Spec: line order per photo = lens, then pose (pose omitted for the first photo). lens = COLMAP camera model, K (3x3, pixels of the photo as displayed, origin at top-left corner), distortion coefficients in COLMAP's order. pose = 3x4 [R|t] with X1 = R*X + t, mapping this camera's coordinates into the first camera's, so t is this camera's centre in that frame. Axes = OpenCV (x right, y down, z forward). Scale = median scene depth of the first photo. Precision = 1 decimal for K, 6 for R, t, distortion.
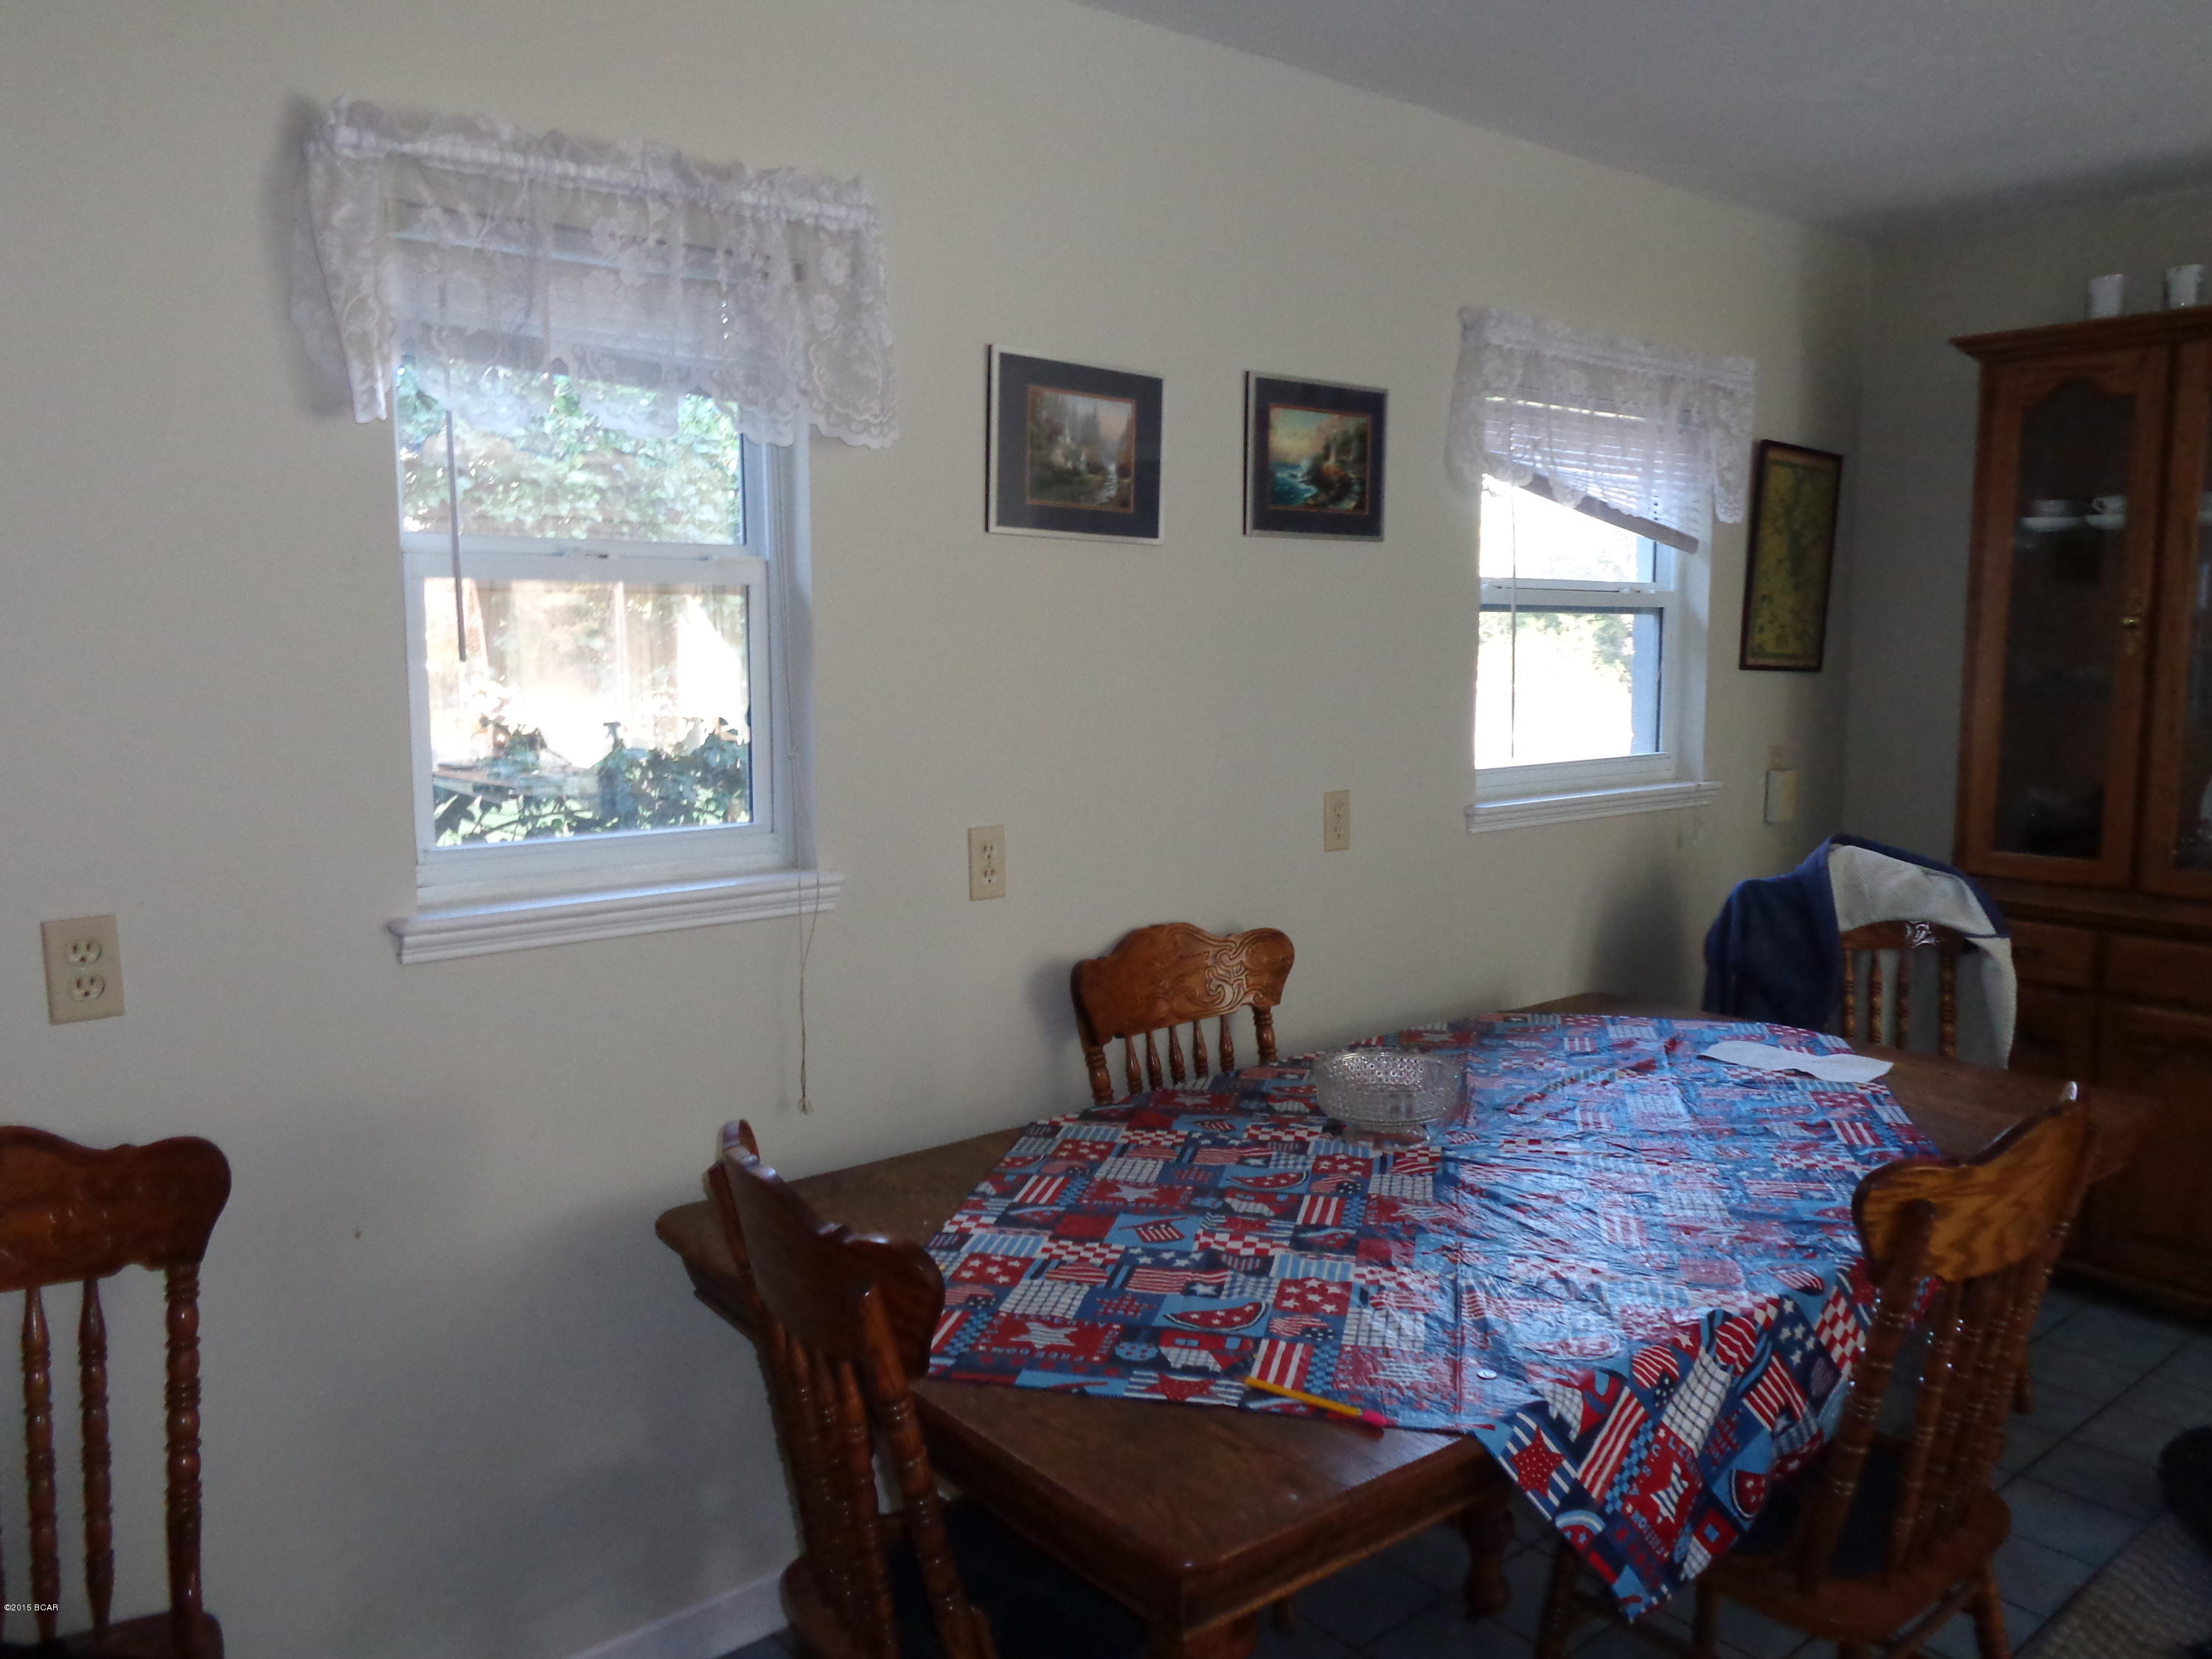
lens RADIAL K [[1641.8, 0, 1107.5], [0, 1641.8, 817.7], [0, 0, 1]] dist [-0.000327, 0.002769]
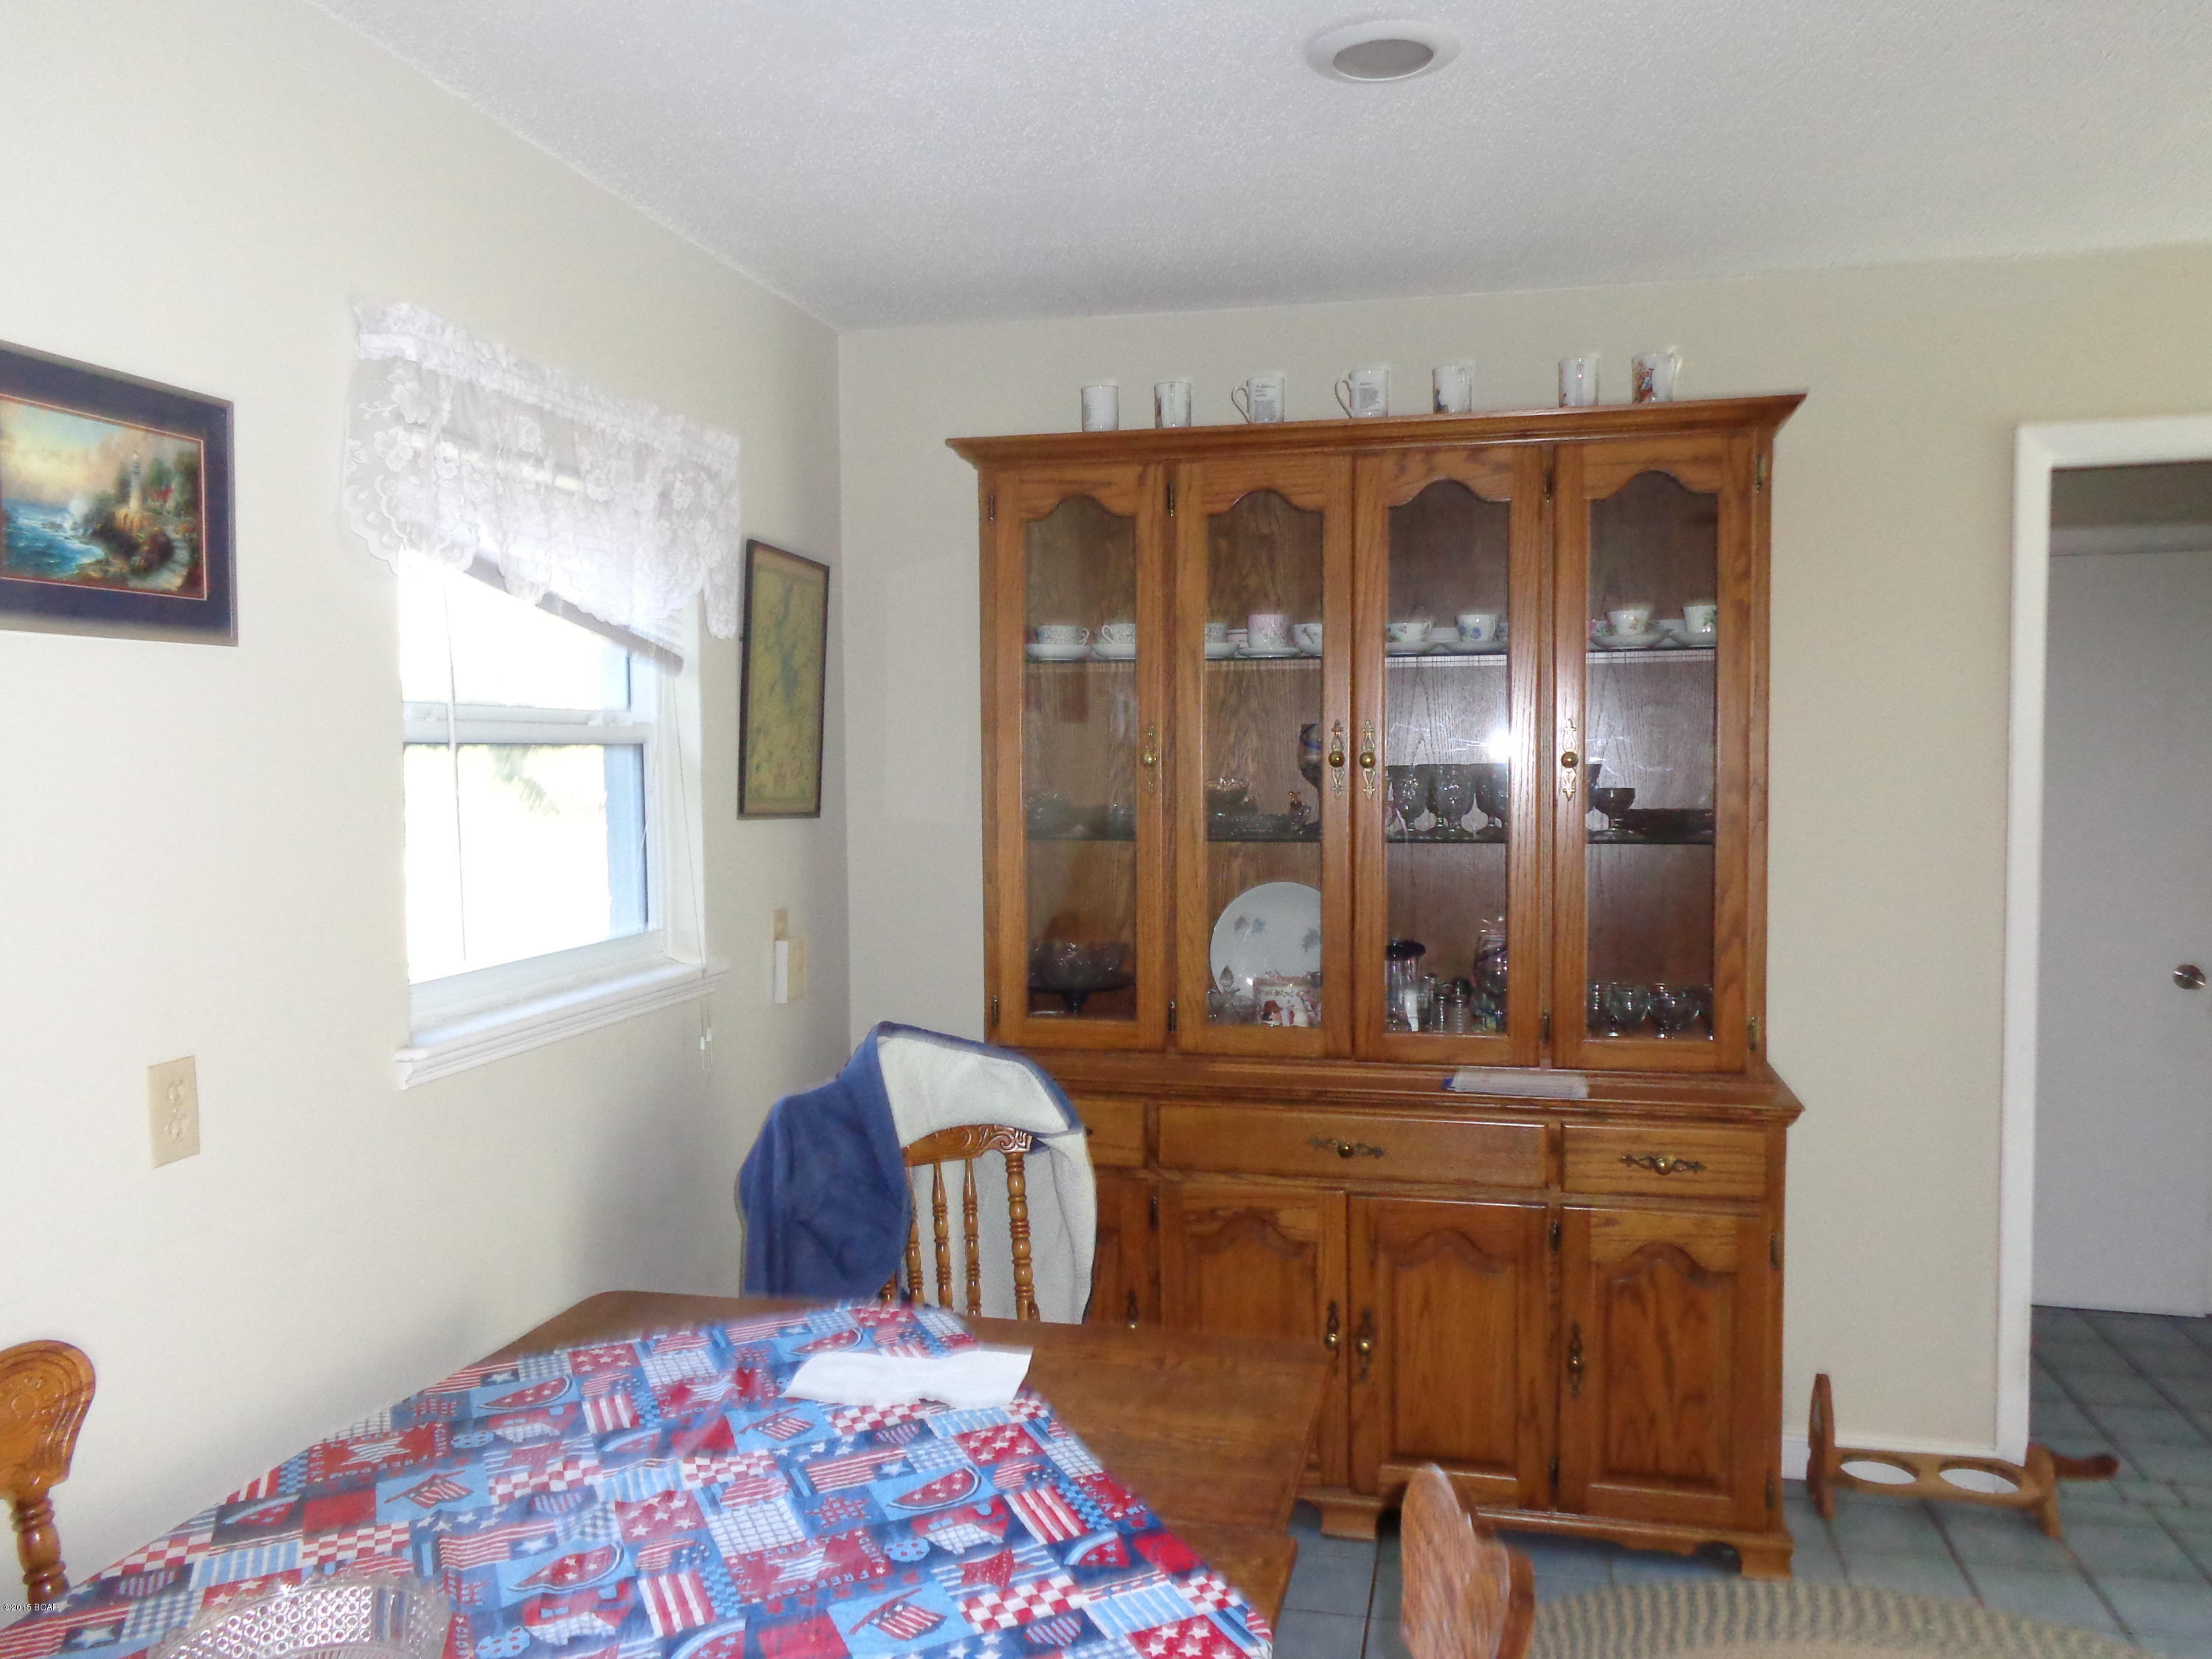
lens RADIAL K [[1641.8, 0, 1107.5], [0, 1641.8, 817.7], [0, 0, 1]] dist [-0.000327, 0.002769]
pose [[0.795729, -0.031819, 0.604817, 0.048522], [0.075554, 0.996033, -0.047002, -0.045649], [-0.600922, 0.083098, 0.794976, 0.292363]]
